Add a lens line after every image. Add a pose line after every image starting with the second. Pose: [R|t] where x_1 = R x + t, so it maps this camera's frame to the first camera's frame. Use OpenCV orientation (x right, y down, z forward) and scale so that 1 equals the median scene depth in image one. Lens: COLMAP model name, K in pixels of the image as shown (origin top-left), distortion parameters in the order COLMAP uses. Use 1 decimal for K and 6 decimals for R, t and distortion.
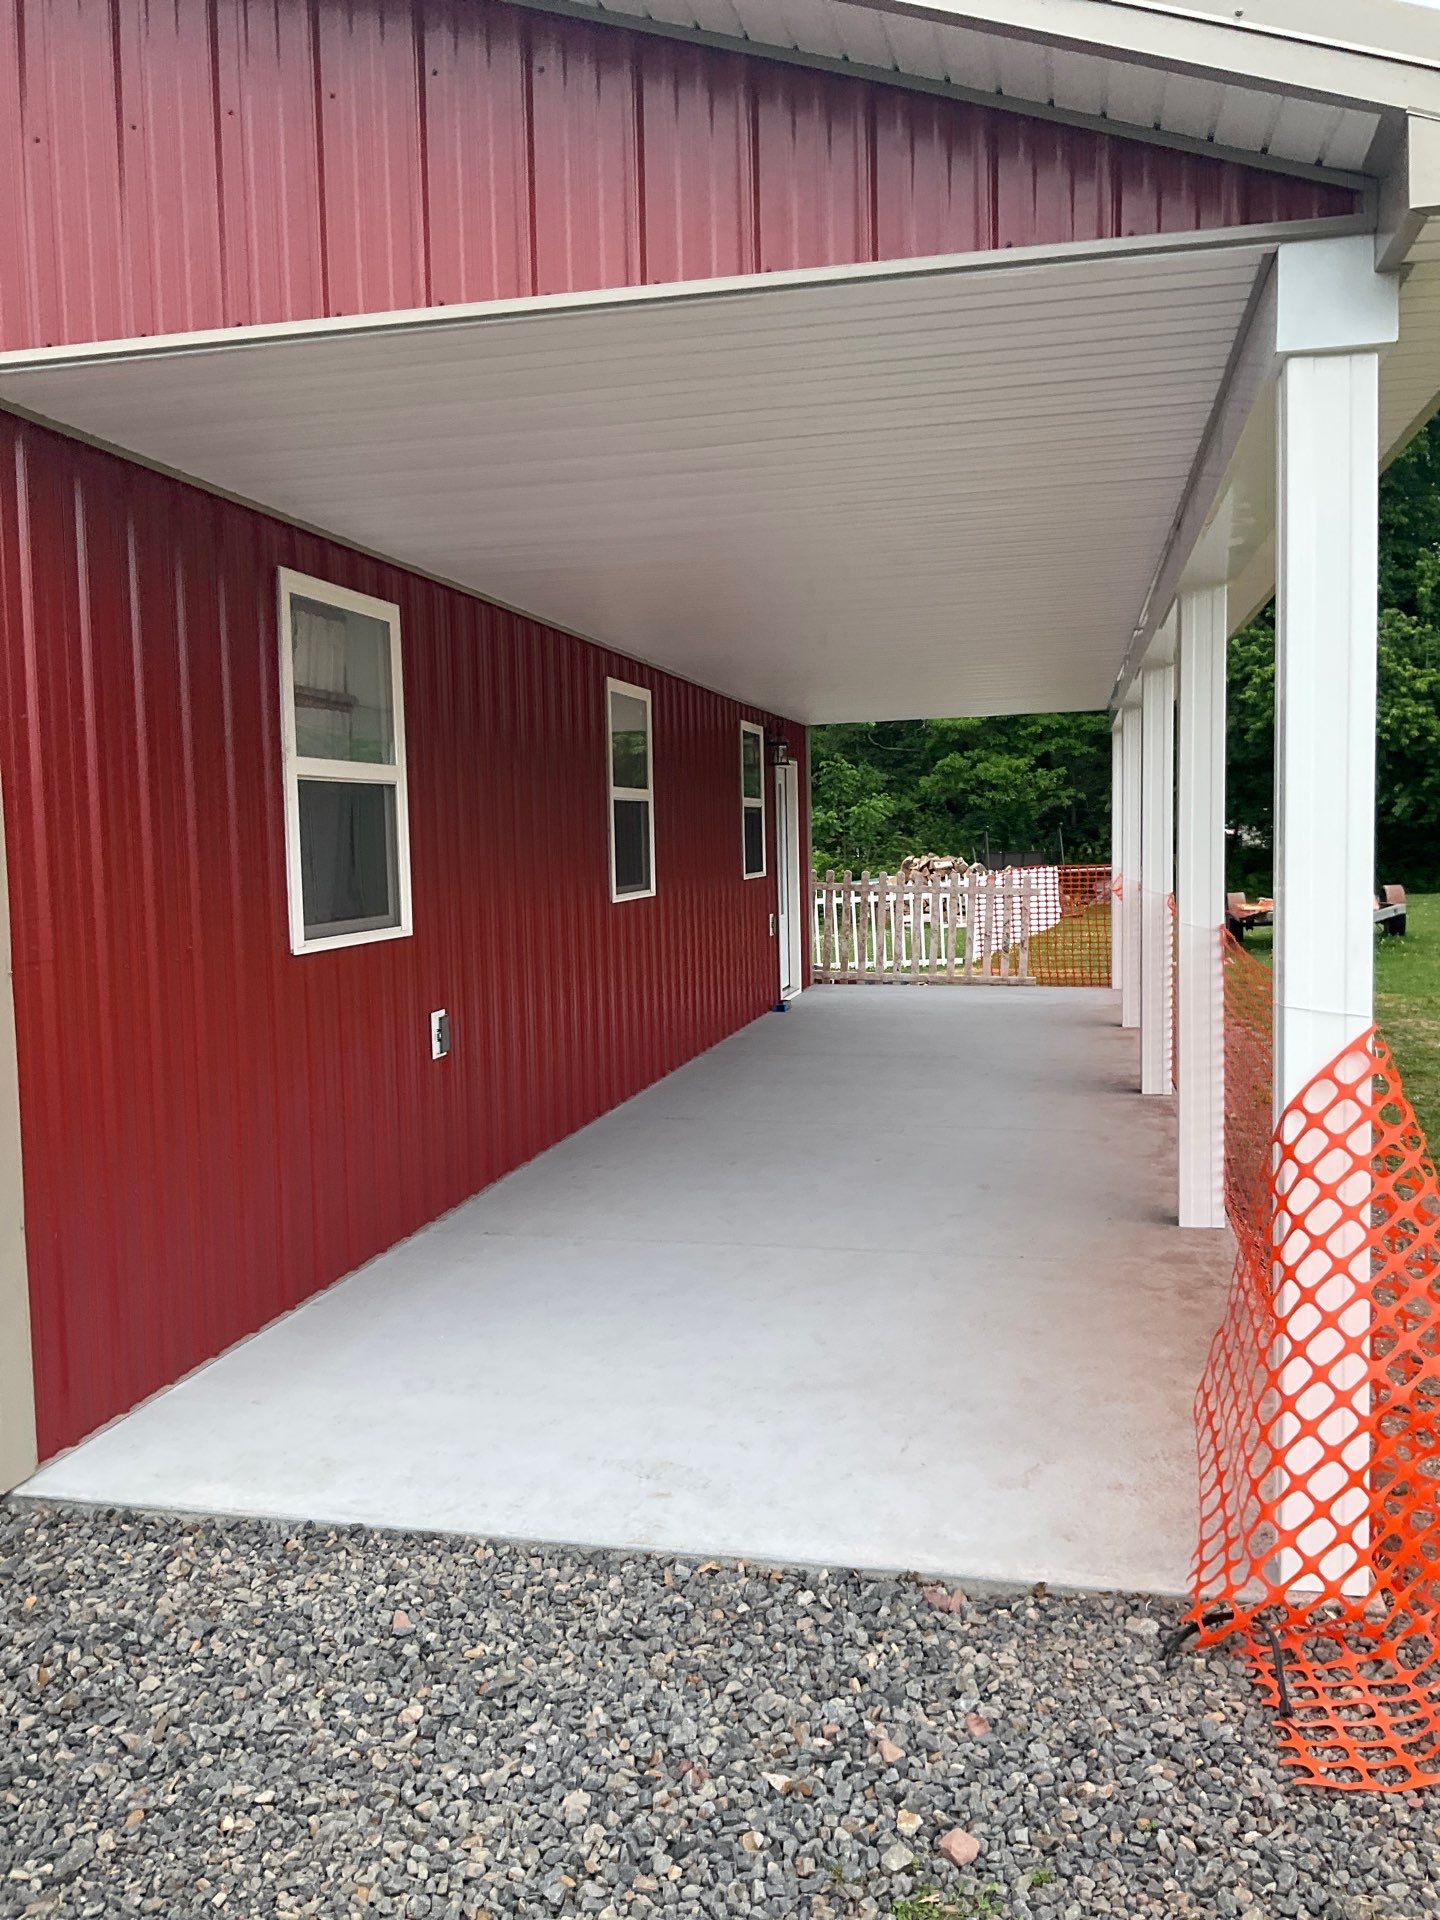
lens RADIAL K [[1535.8, 0, 725.4], [0, 1535.8, 987.0], [0, 0, 1]] dist [0.135642, -0.328946]
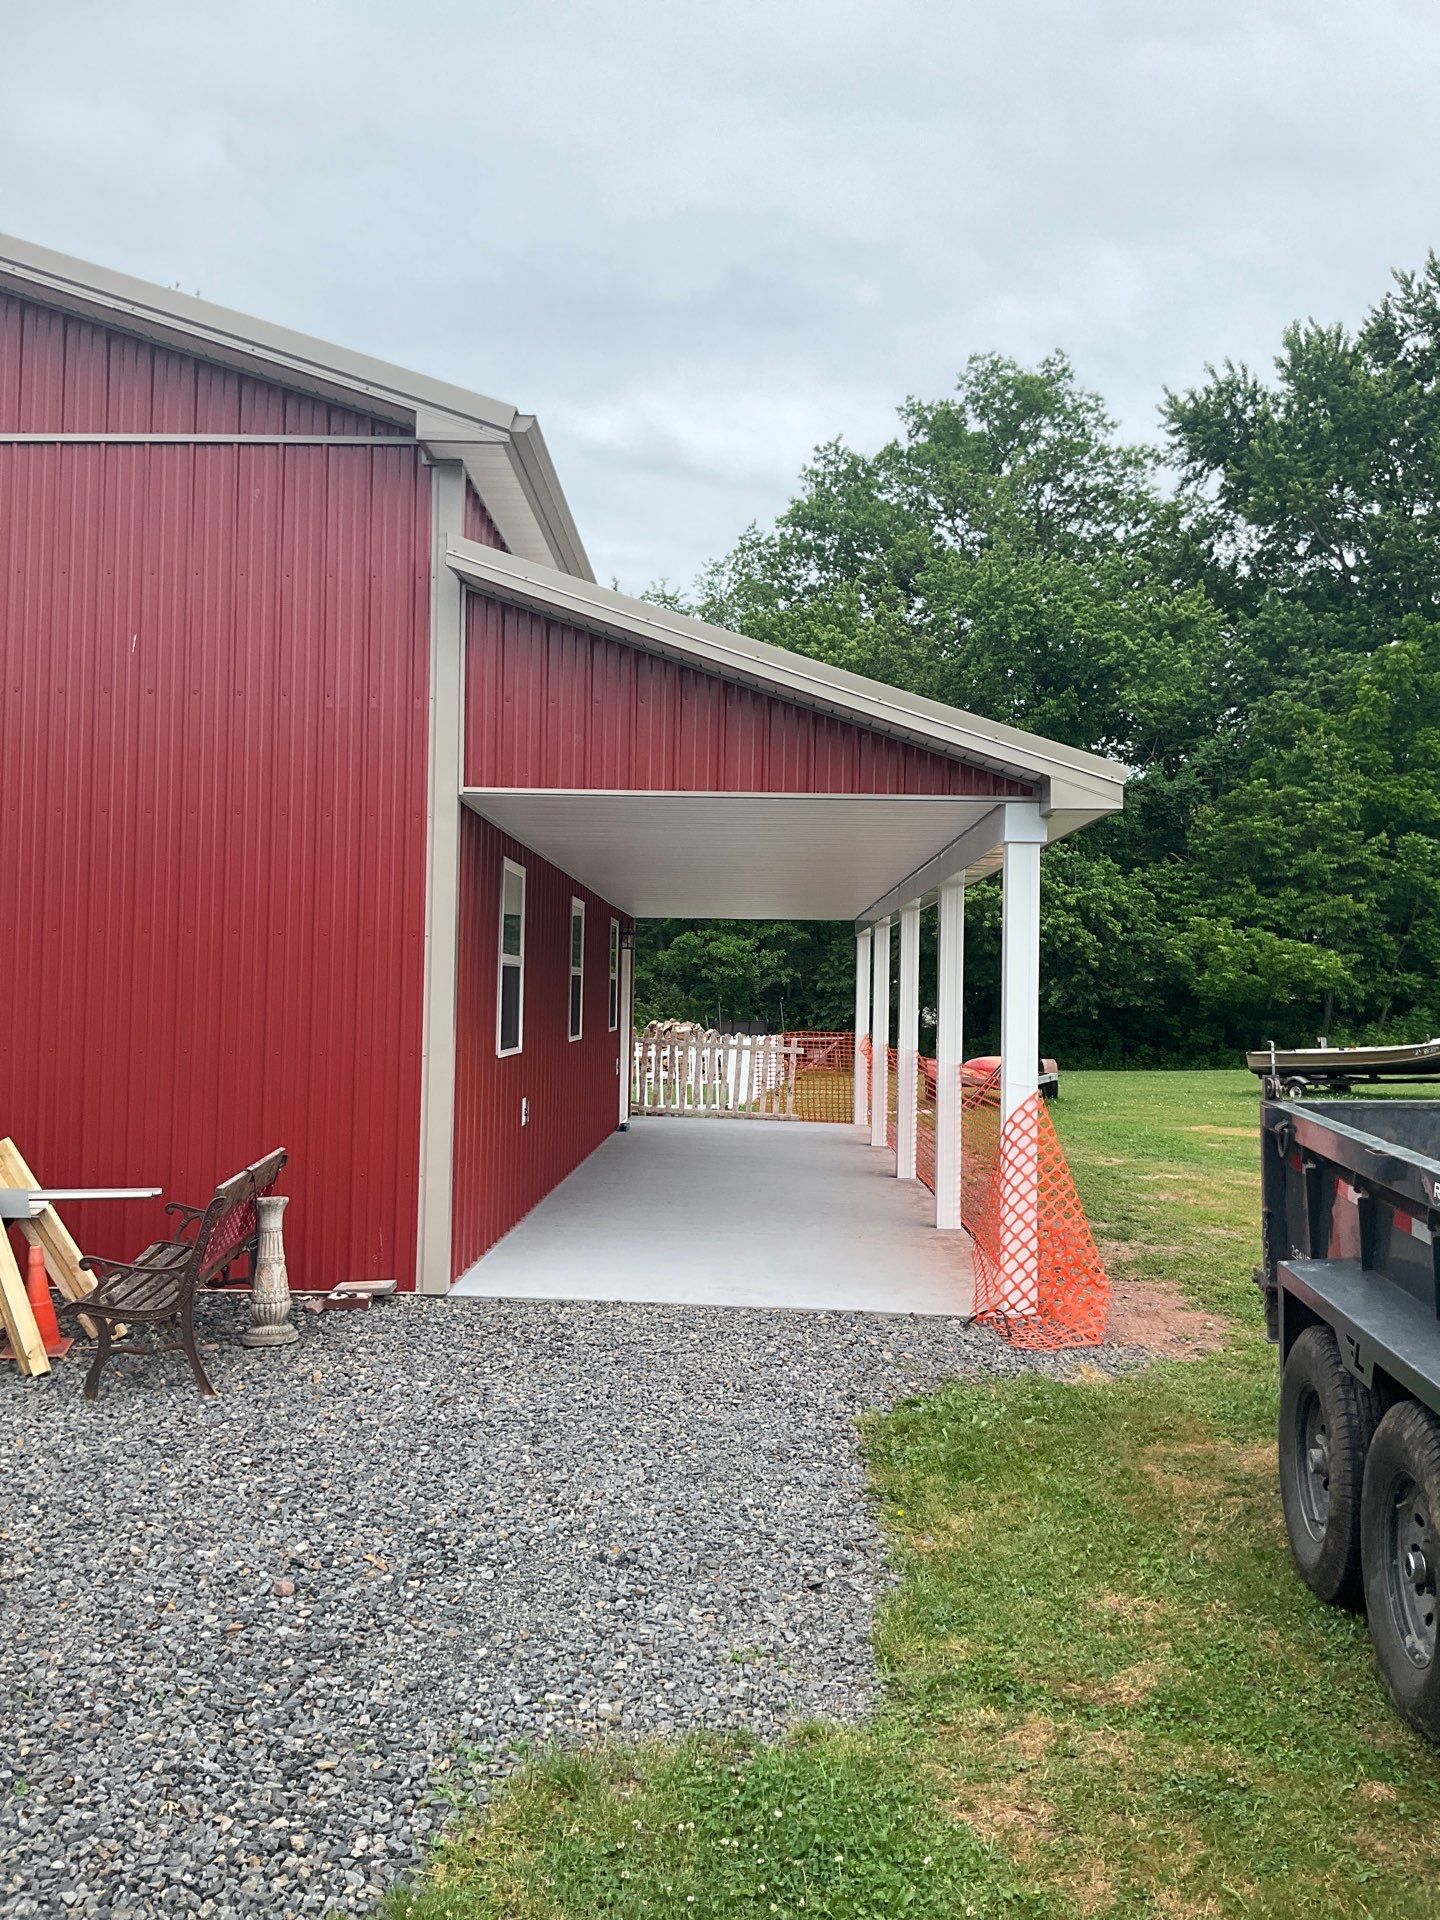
lens RADIAL K [[1569.4, 0, 720.0], [0, 1569.4, 960.0], [0, 0, 1]] dist [0.063375, -0.144860]
pose [[0.979805, 0.049511, 0.193731, -0.132247], [-0.025399, 0.991829, -0.125018, 0.031689], [-0.198338, 0.117573, 0.973056, -0.313194]]
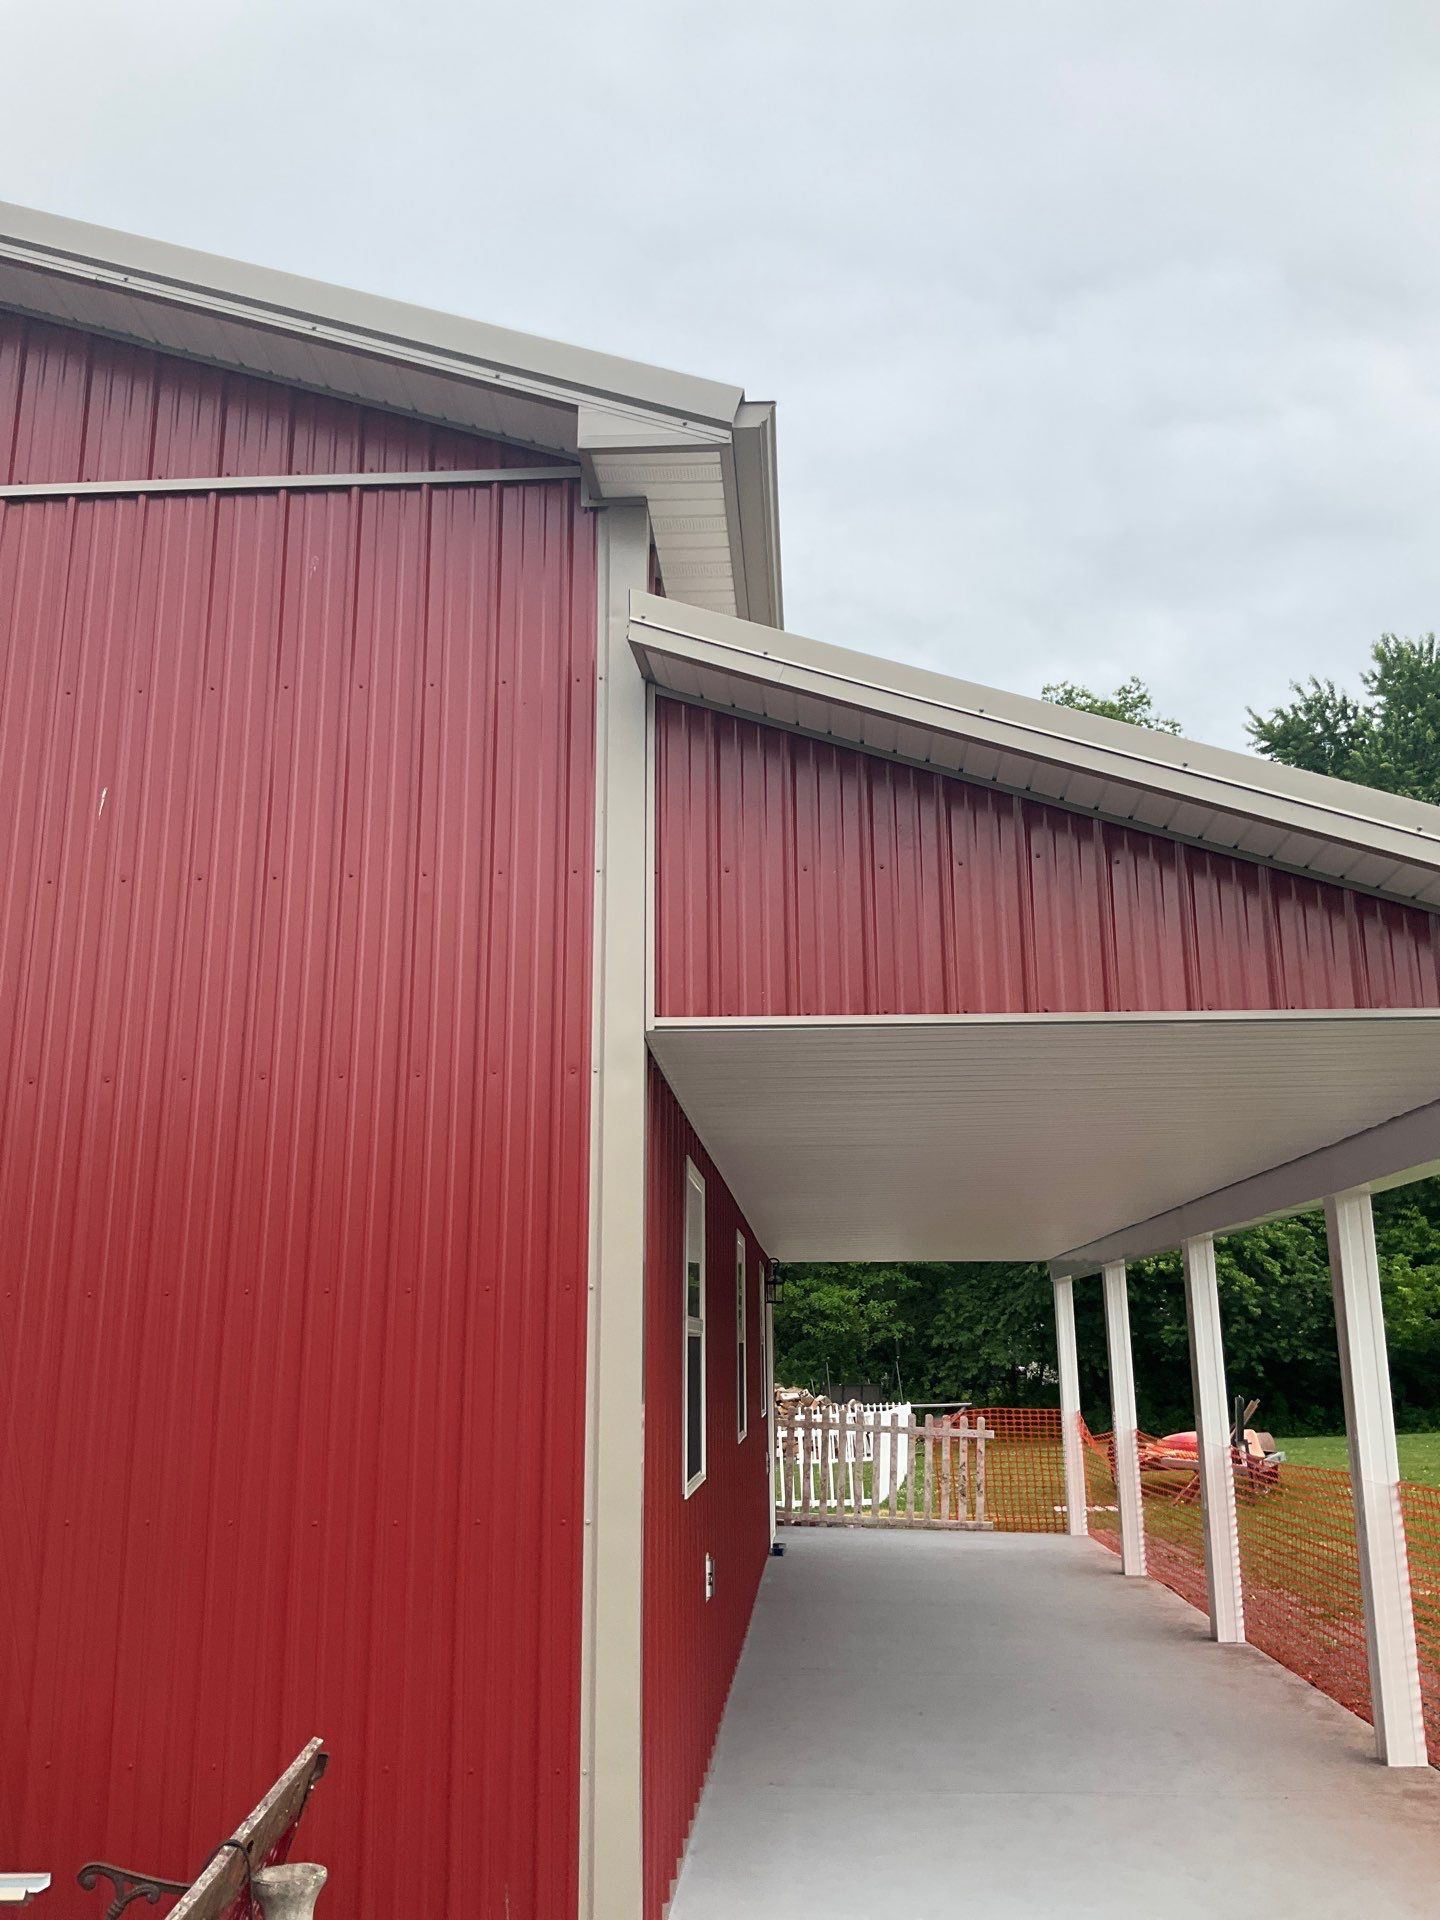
lens RADIAL K [[1569.4, 0, 720.0], [0, 1569.4, 960.0], [0, 0, 1]] dist [0.063375, -0.144860]
pose [[0.987217, 0.065266, 0.145407, -0.150064], [-0.012423, 0.941048, -0.338044, -0.000887], [-0.158898, 0.331916, 0.929830, -0.060002]]
